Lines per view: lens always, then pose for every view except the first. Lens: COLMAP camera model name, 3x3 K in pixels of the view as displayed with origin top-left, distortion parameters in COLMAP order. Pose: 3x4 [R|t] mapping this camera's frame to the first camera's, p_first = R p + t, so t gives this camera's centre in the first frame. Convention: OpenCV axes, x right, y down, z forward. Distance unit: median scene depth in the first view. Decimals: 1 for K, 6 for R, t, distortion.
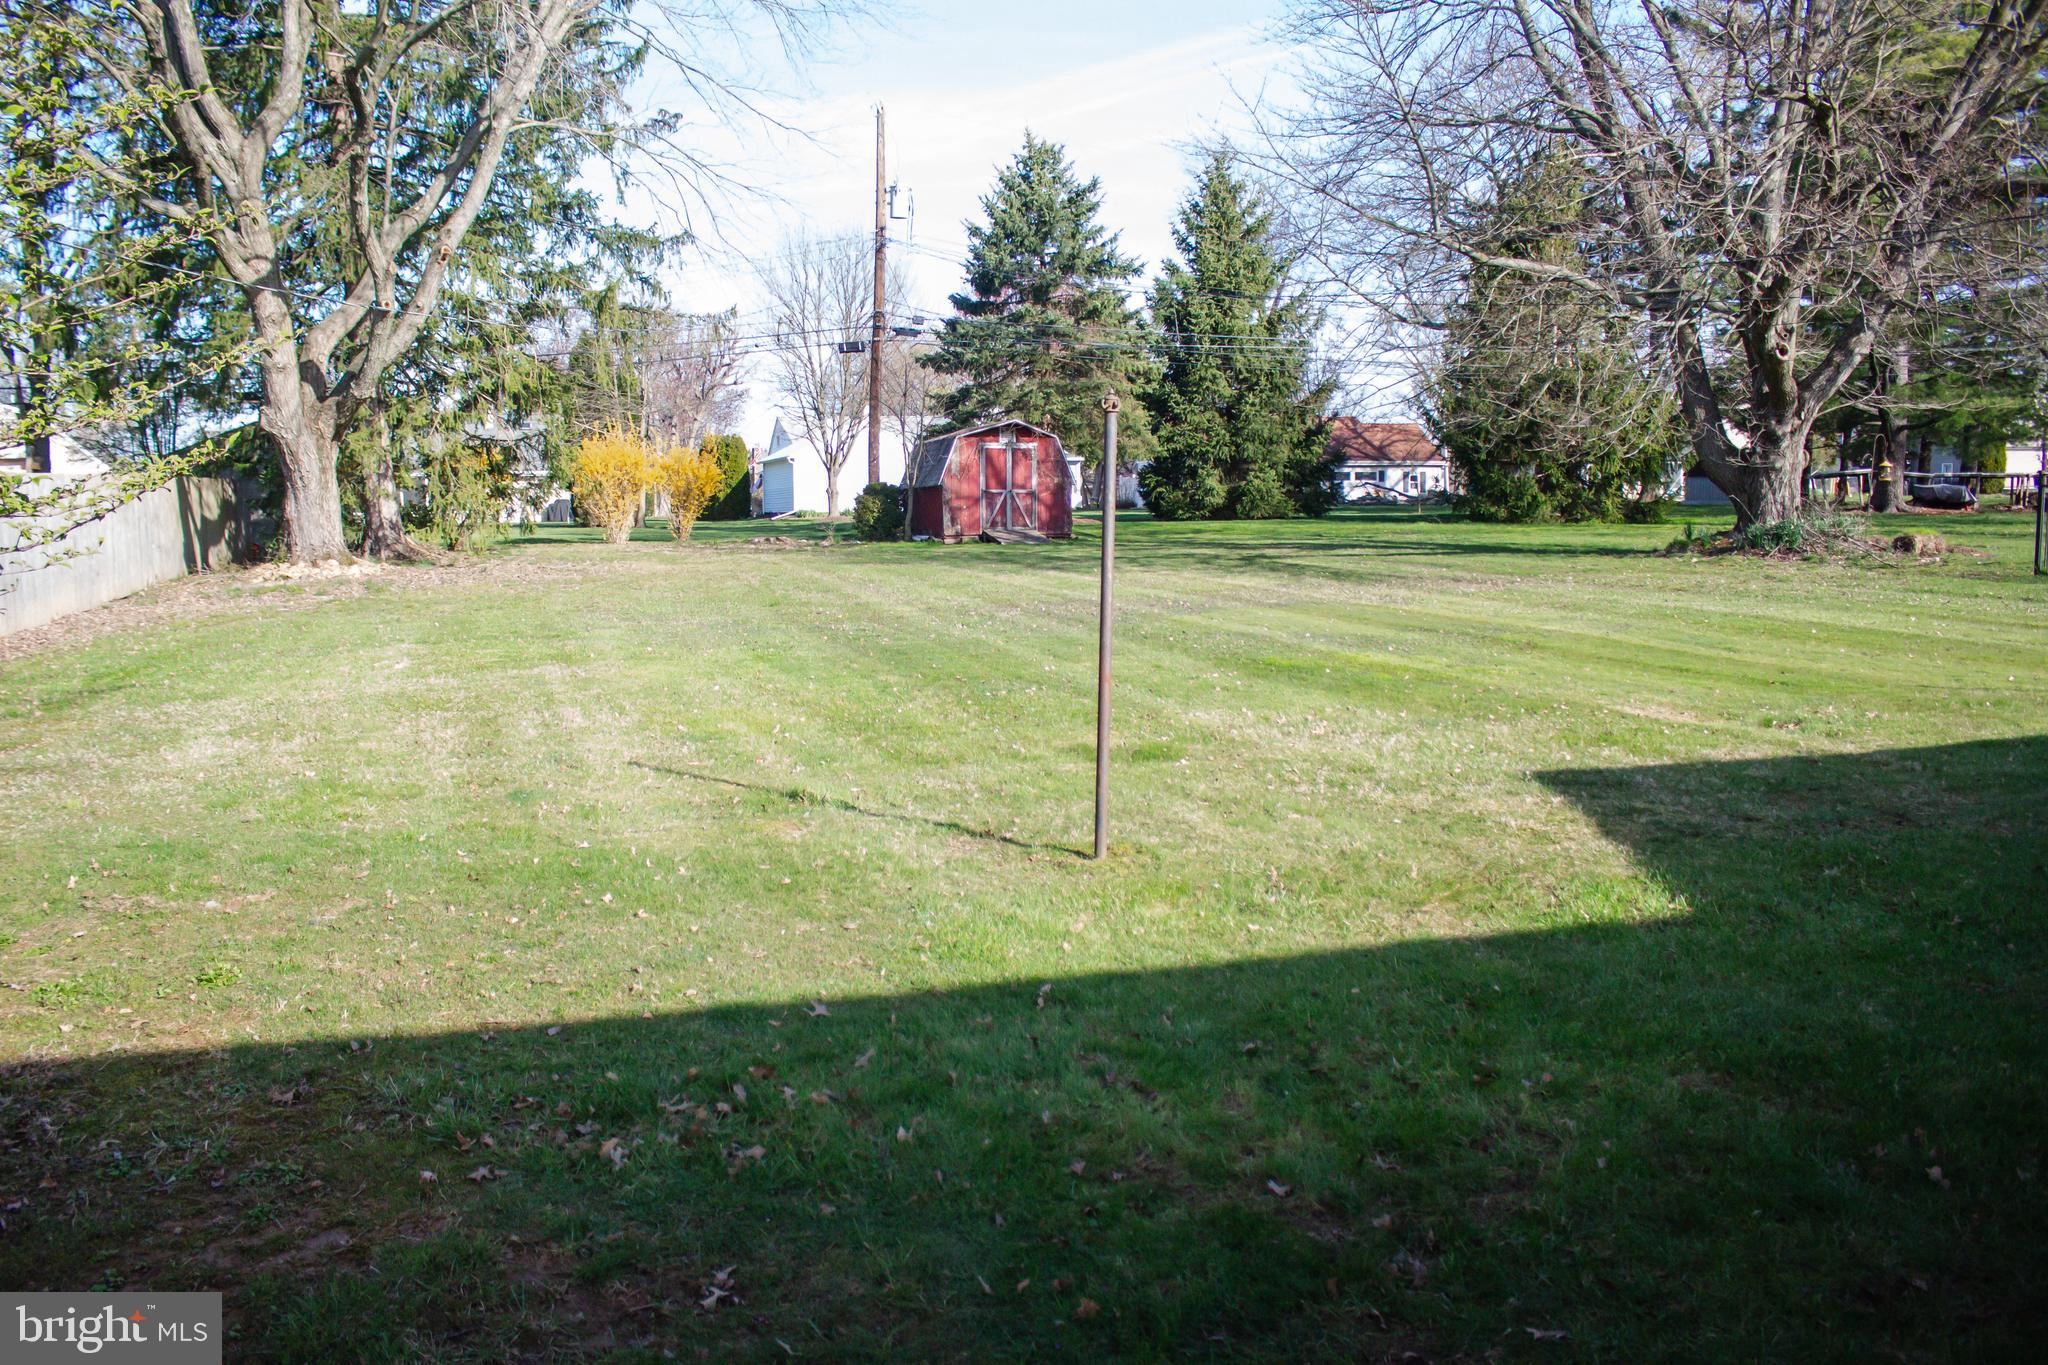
lens RADIAL K [[1709.2, 0, 1021.8], [0, 1709.2, 689.7], [0, 0, 1]] dist [-0.160709, 0.127648]
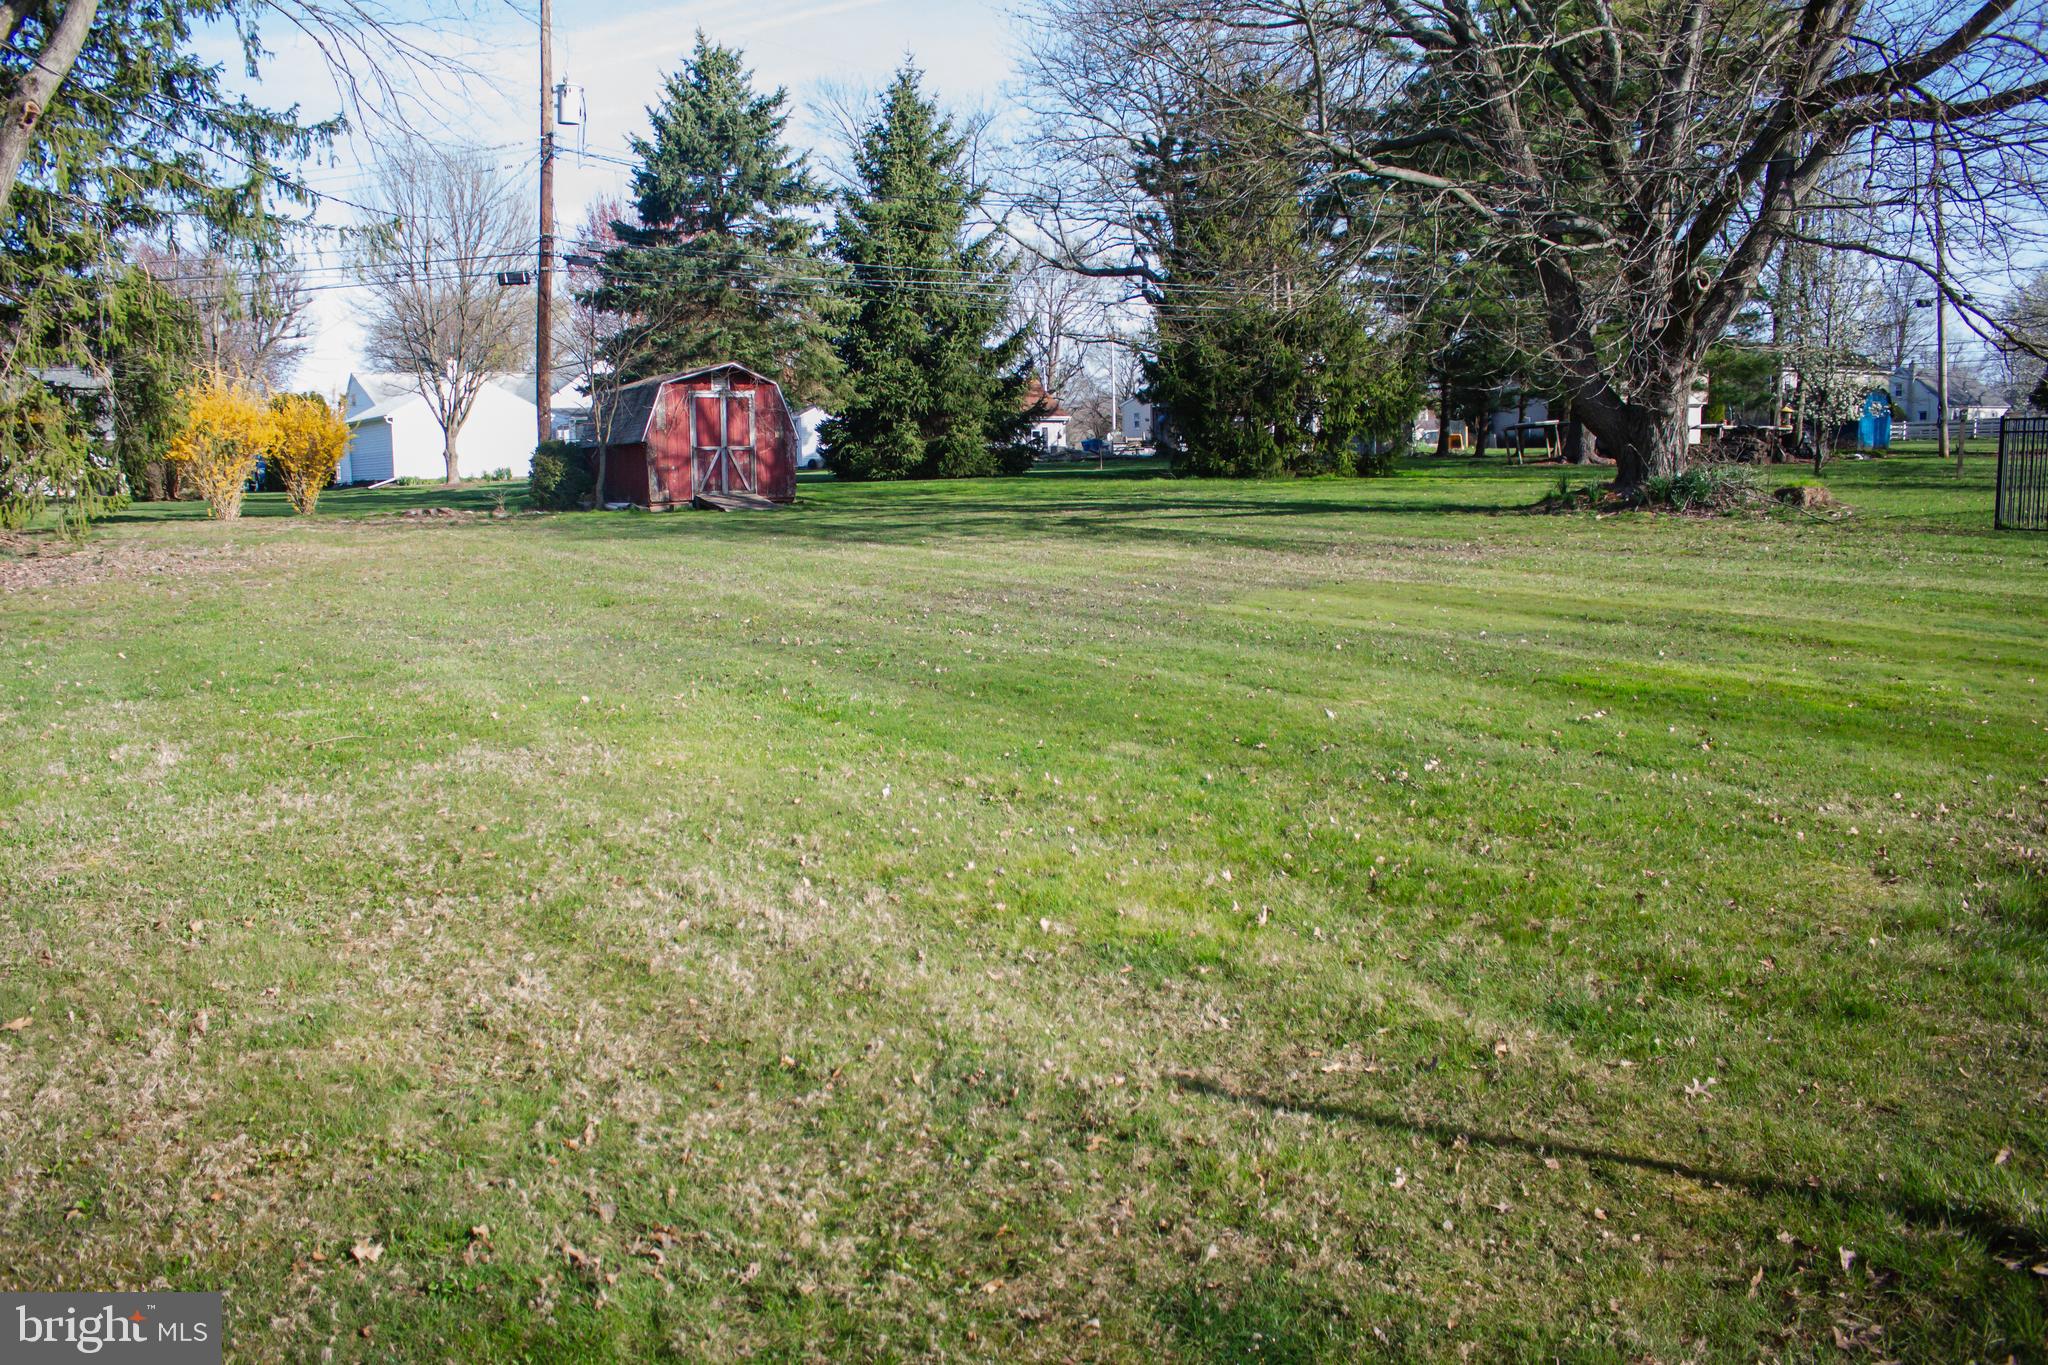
lens RADIAL K [[1709.2, 0, 1021.8], [0, 1709.2, 689.7], [0, 0, 1]] dist [-0.160709, 0.127648]
pose [[0.964602, -0.041752, 0.260383, -0.076041], [0.035806, 0.998979, 0.027541, -0.012888], [-0.261267, -0.017243, 0.965112, 0.129066]]
